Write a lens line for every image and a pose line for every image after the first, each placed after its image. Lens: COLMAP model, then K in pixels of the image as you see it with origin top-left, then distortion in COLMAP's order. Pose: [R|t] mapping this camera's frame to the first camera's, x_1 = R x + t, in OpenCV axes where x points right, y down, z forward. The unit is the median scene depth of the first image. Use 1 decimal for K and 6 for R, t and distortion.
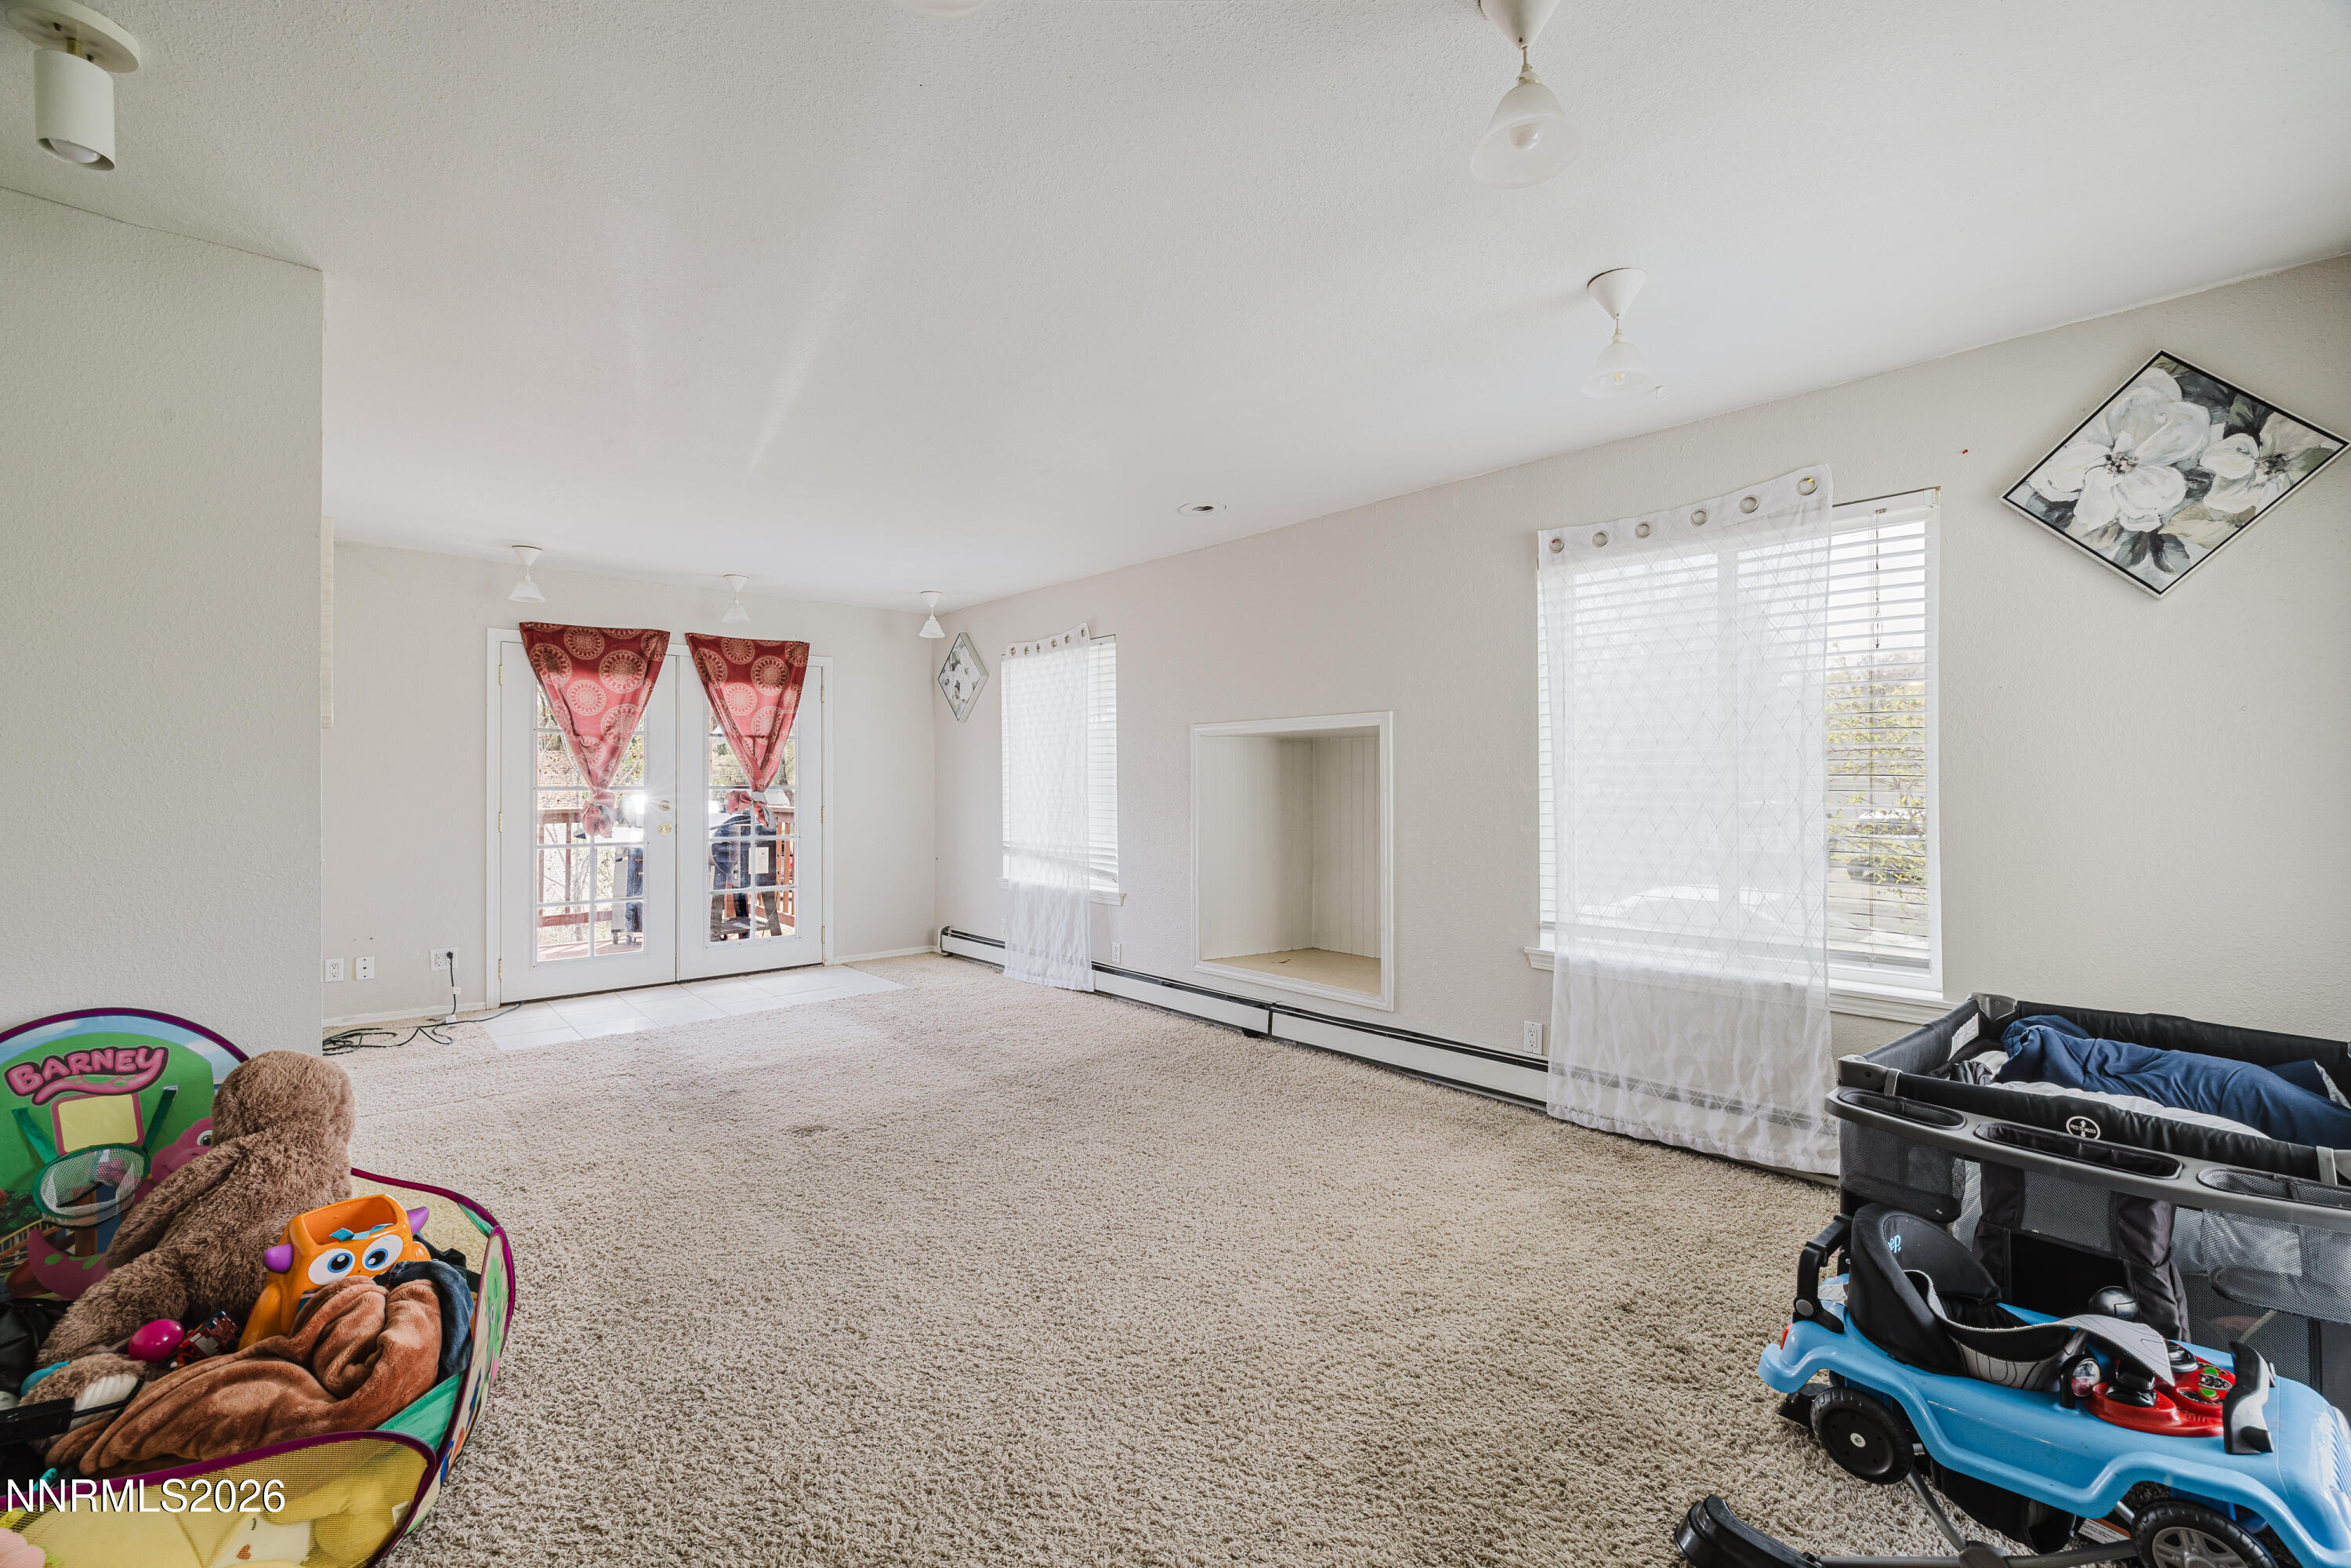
lens RADIAL K [[973.4, 0, 1163.9], [0, 973.4, 777.8], [0, 0, 1]] dist [-0.001246, -0.000200]
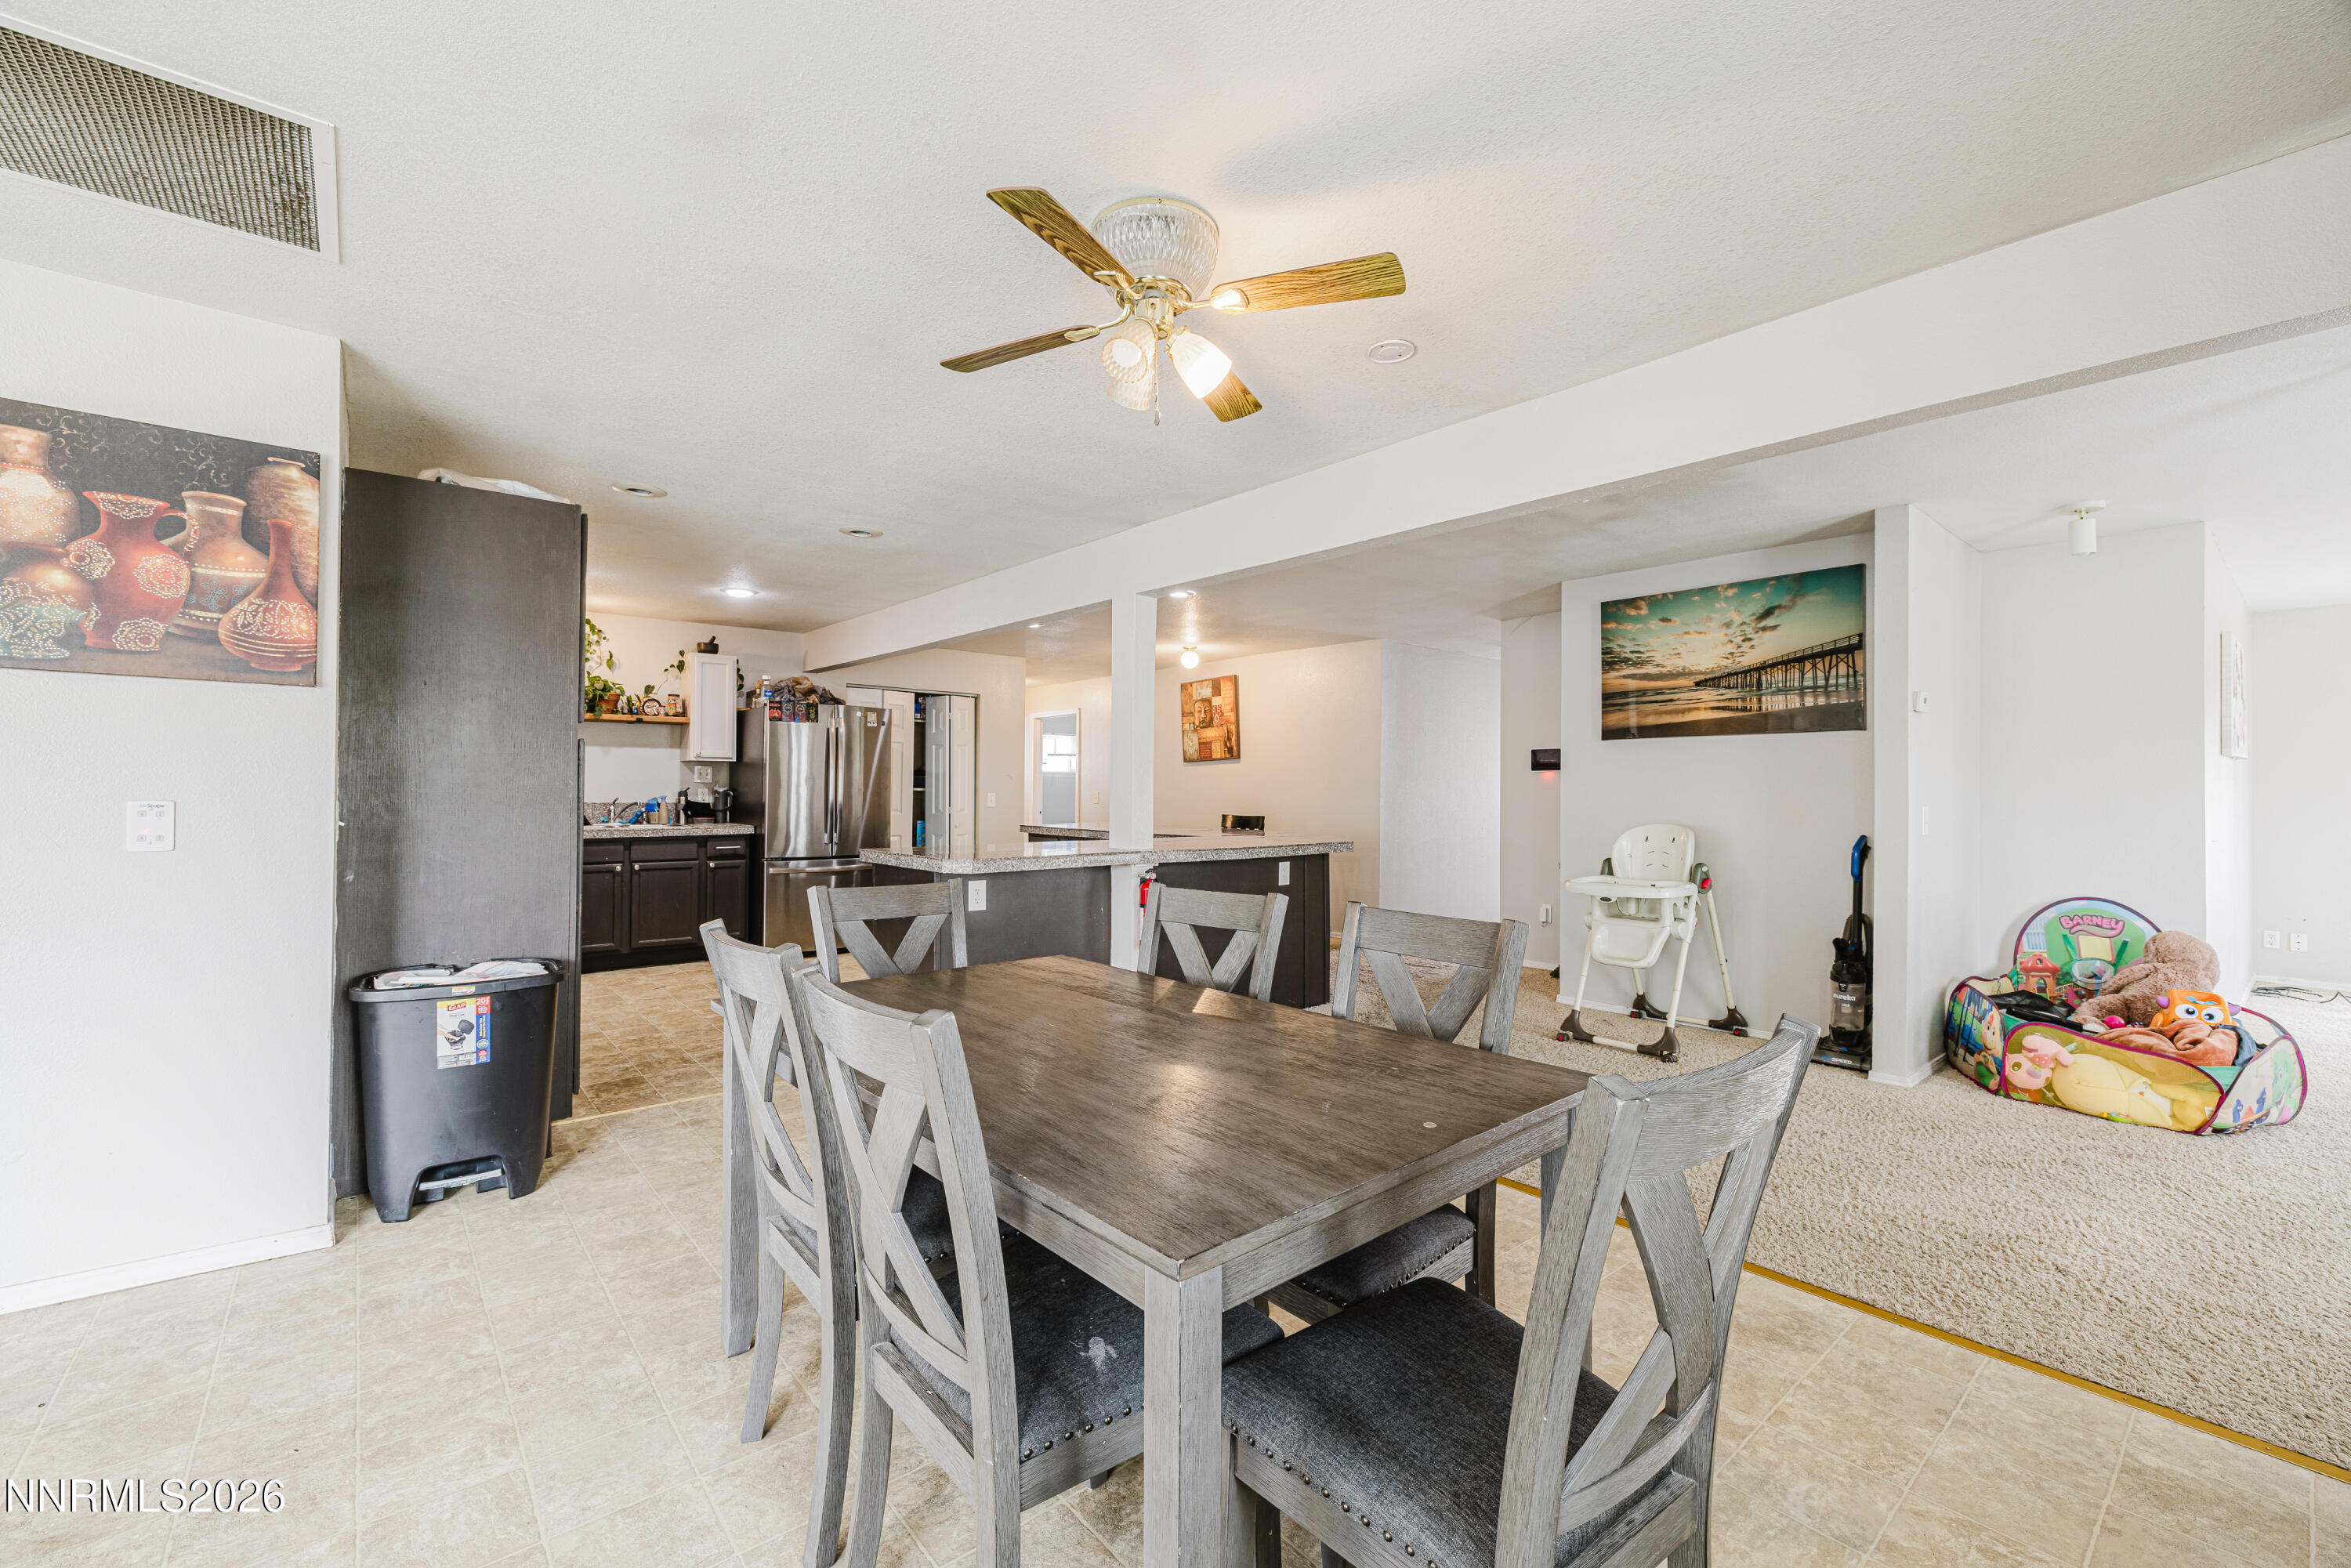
lens RADIAL K [[973.4, 0, 1193.3], [0, 973.4, 784.1], [0, 0, 1]] dist [-0.001246, -0.000200]
pose [[-0.028565, -0.014783, -0.999483, 1.262471], [-0.000164, 0.999891, -0.014785, 0.010093], [0.999592, -0.000258, -0.028564, -1.060779]]
